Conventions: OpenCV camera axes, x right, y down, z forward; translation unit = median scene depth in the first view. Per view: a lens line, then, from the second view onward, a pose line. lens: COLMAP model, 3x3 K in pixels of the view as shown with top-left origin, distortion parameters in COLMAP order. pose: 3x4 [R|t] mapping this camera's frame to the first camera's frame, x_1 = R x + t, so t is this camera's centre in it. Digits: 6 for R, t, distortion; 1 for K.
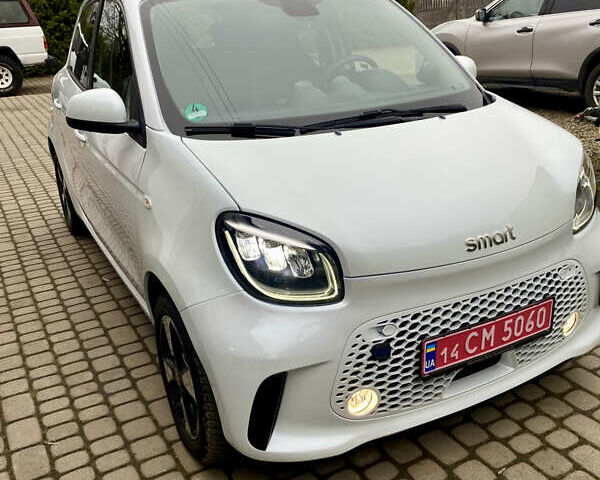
lens RADIAL K [[602.4, 0, 300.0], [0, 602.4, 240.0], [0, 0, 1]] dist [0.140217, -0.306850]
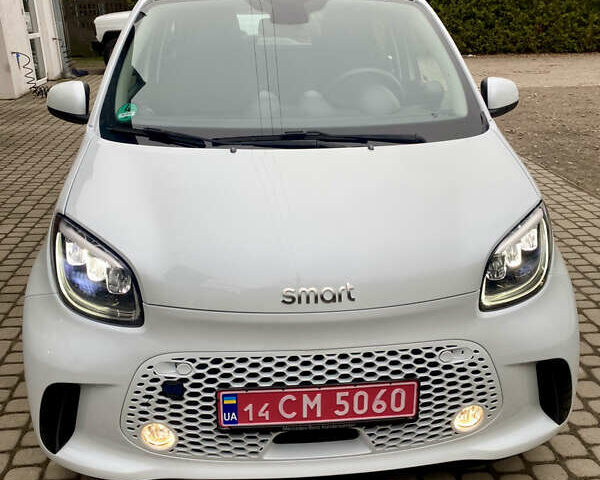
lens RADIAL K [[602.4, 0, 300.0], [0, 602.4, 240.0], [0, 0, 1]] dist [0.140217, -0.306850]
pose [[0.912272, 0.175427, -0.370115, 0.586203], [-0.170992, 0.984242, 0.045045, -0.111054], [0.372185, 0.022194, 0.927893, 0.190499]]
